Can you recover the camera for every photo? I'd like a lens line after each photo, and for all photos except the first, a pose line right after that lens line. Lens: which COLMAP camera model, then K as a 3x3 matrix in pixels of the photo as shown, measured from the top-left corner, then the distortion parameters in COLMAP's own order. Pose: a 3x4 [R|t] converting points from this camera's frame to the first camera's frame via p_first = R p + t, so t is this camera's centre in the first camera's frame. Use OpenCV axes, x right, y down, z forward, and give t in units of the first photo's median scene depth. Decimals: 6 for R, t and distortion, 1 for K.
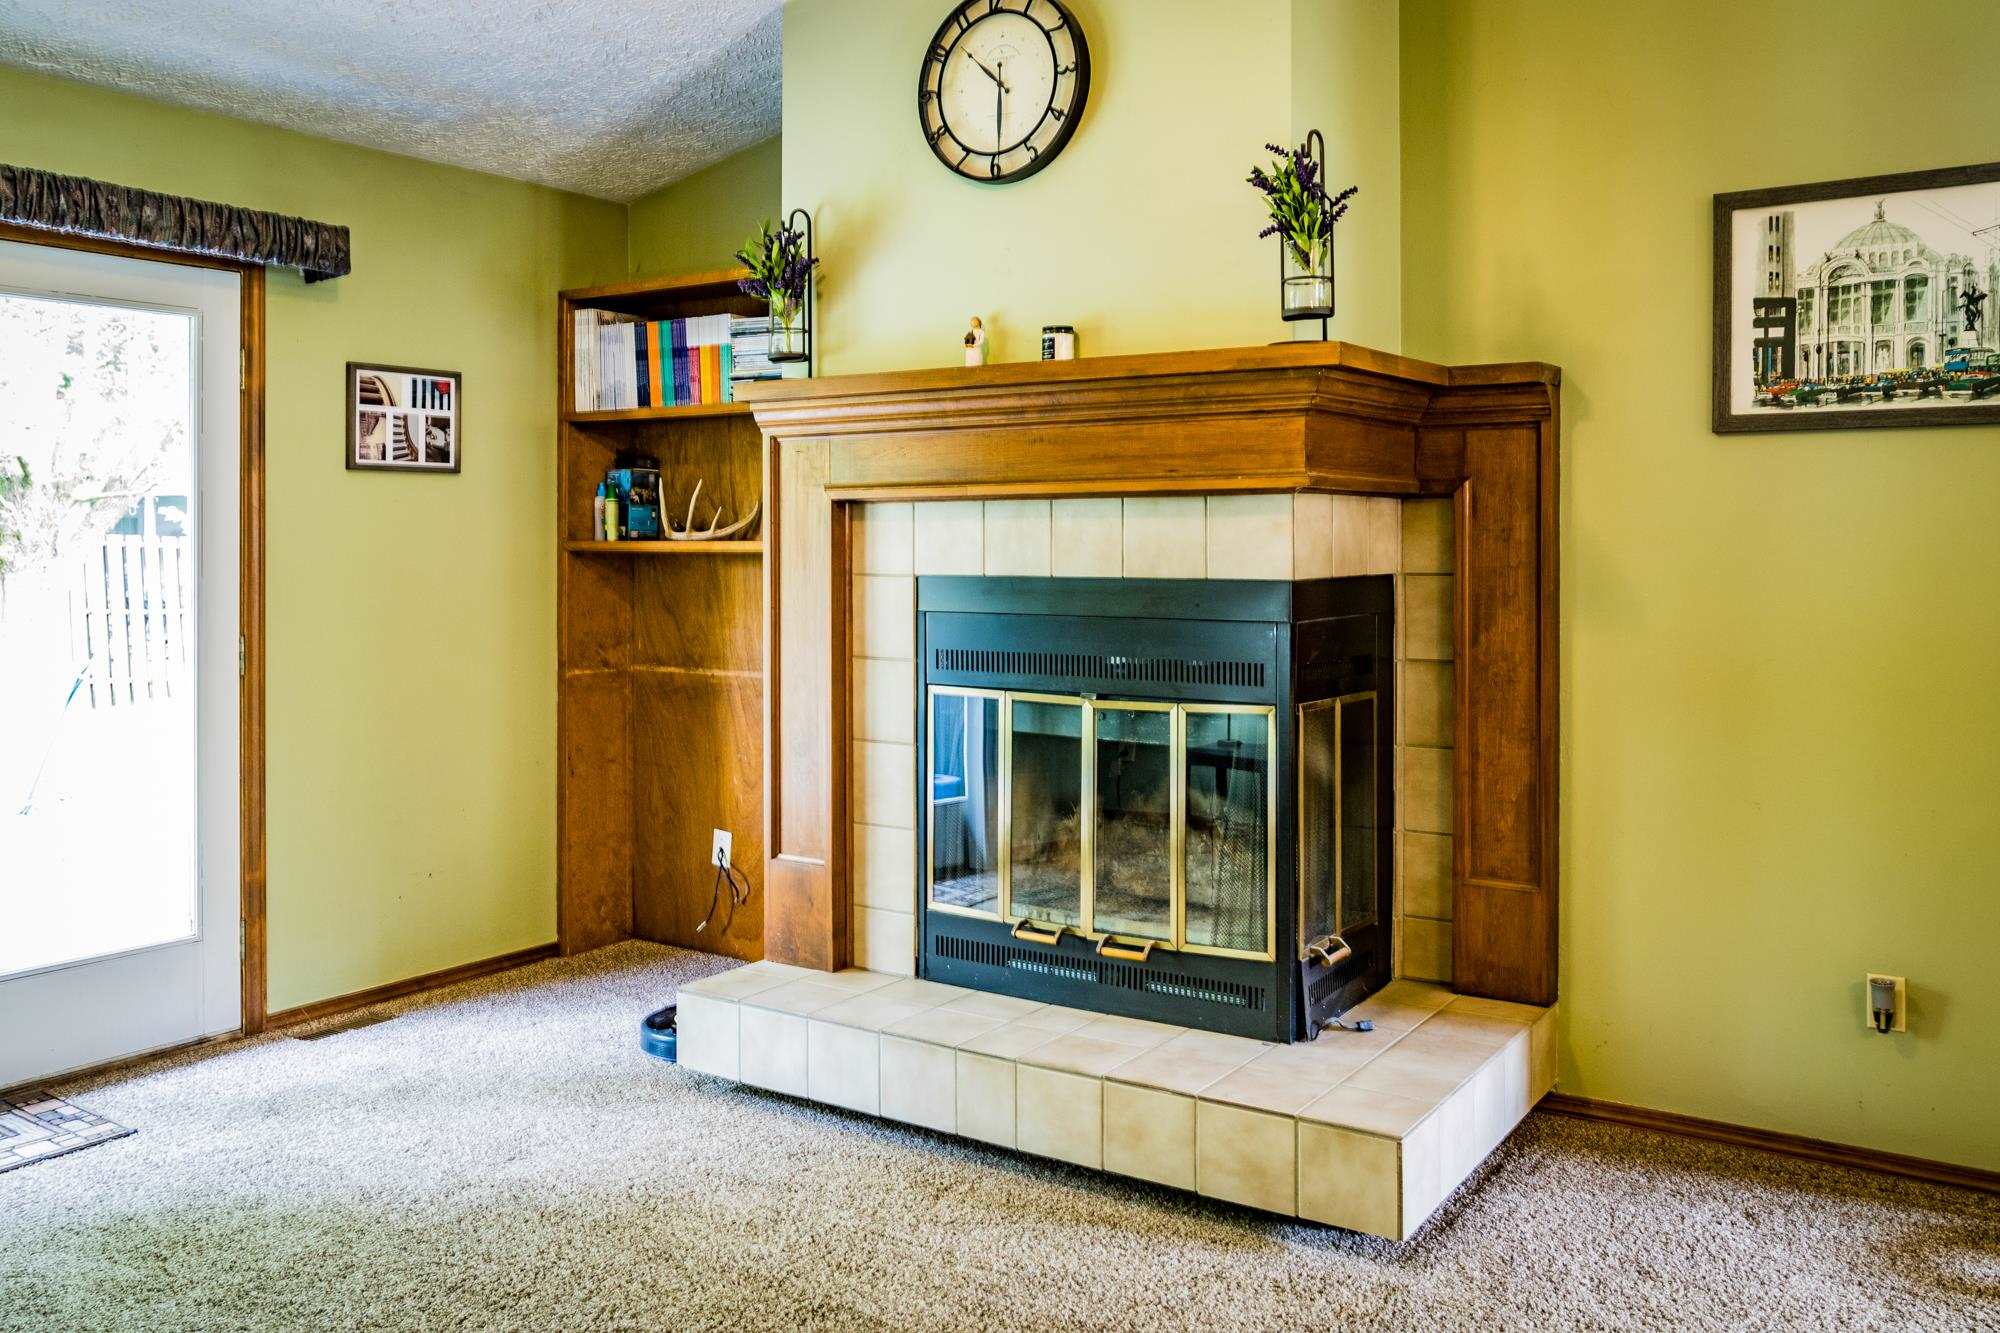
lens RADIAL K [[1807.1, 0, 1065.0], [0, 1807.1, 559.0], [0, 0, 1]] dist [-0.048113, 0.070866]
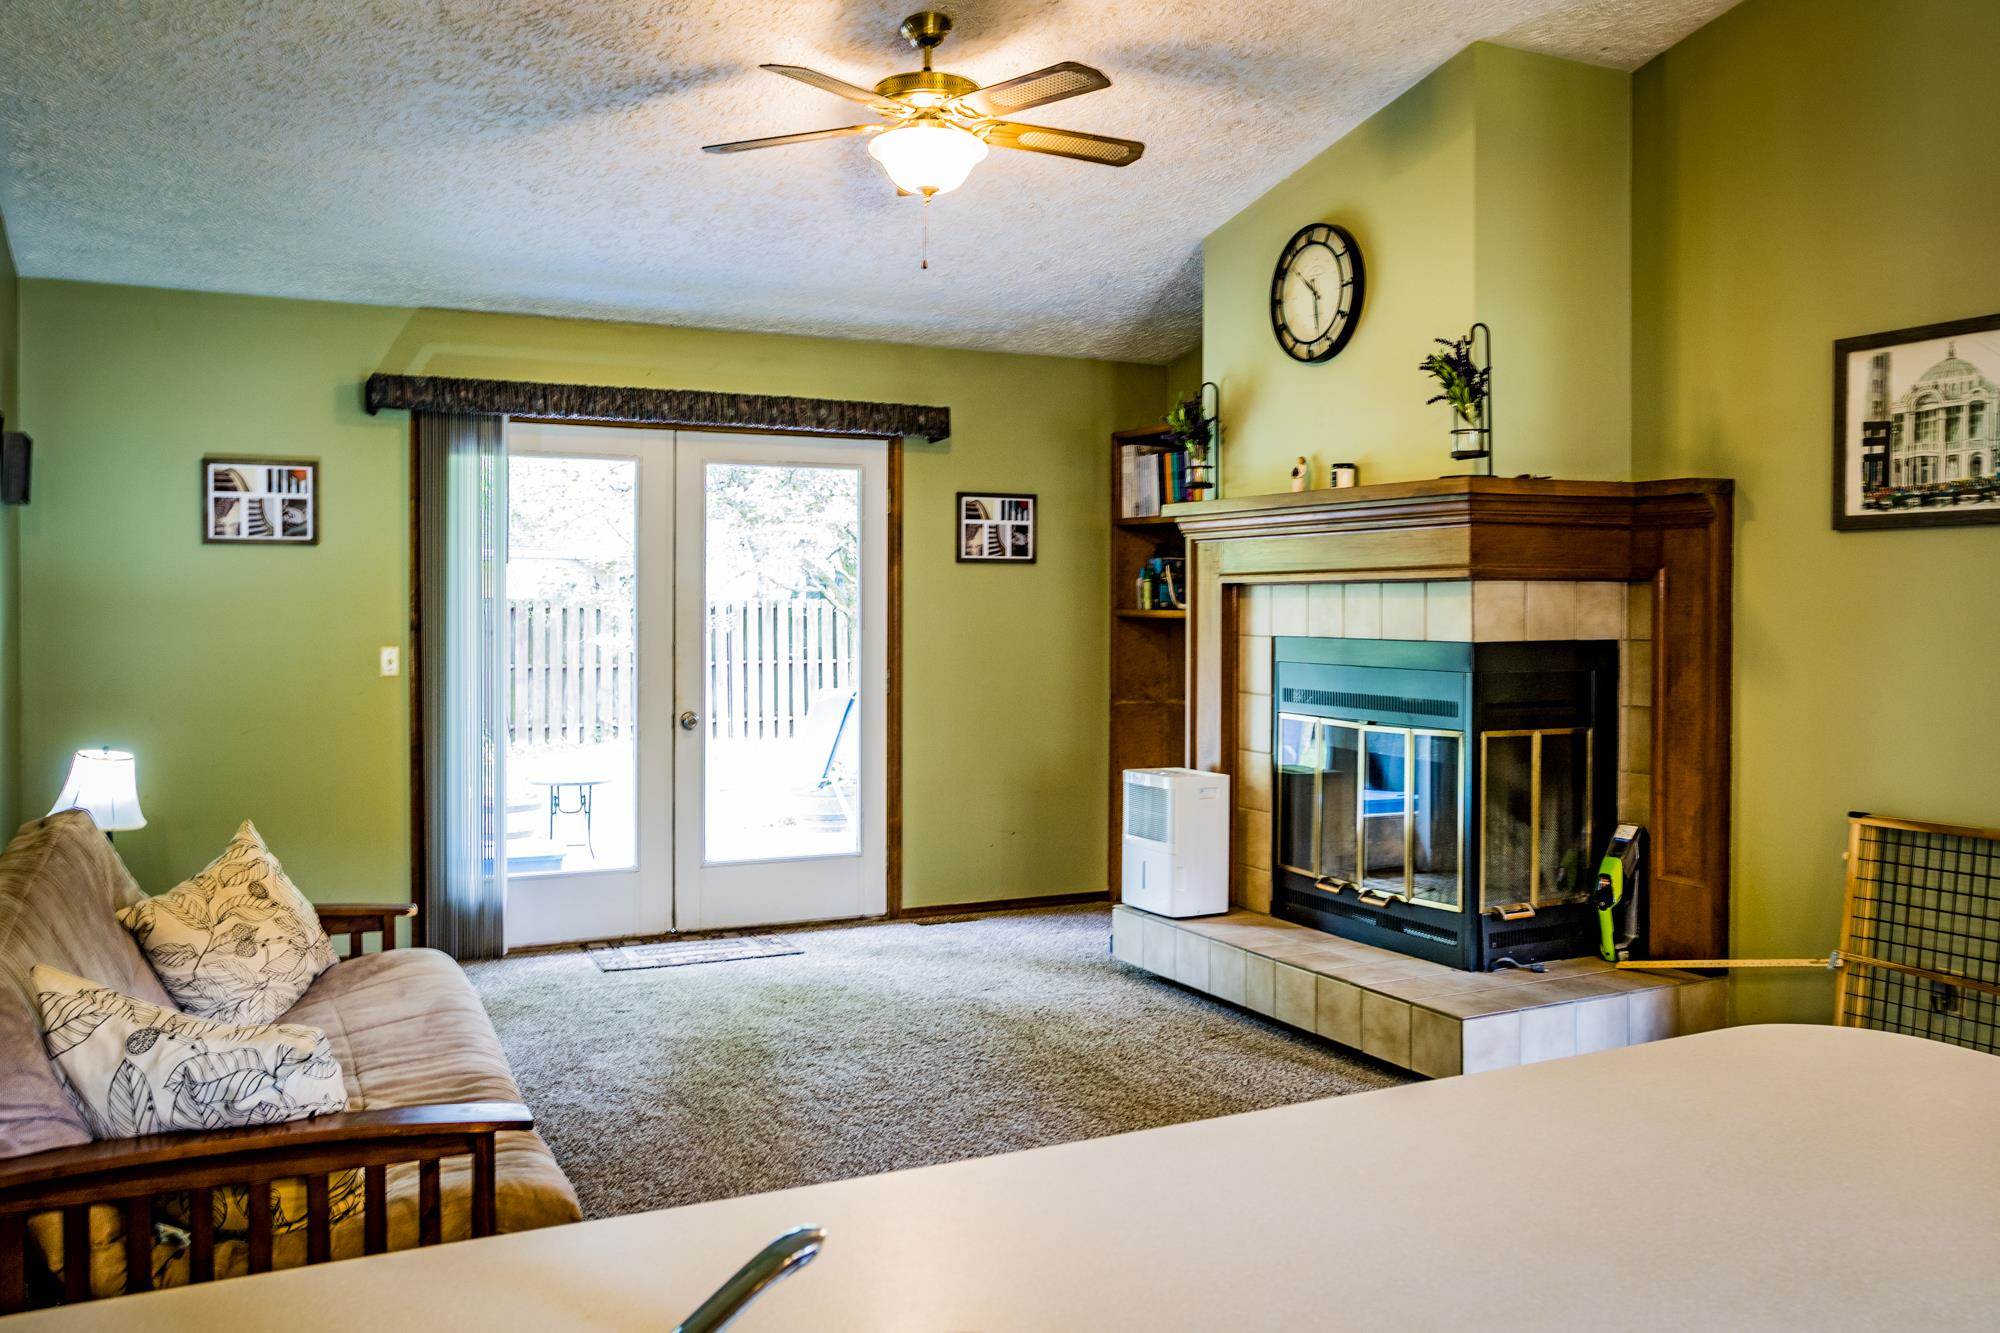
lens RADIAL K [[1983.5, 0, 1000.0], [0, 1983.5, 666.5], [0, 0, 1]] dist [0.006943, 0.014559]
pose [[0.854816, 0.021021, -0.518505, 0.569268], [-0.008736, 0.999621, 0.026124, -0.006065], [0.518857, -0.017801, 0.854676, -0.478088]]
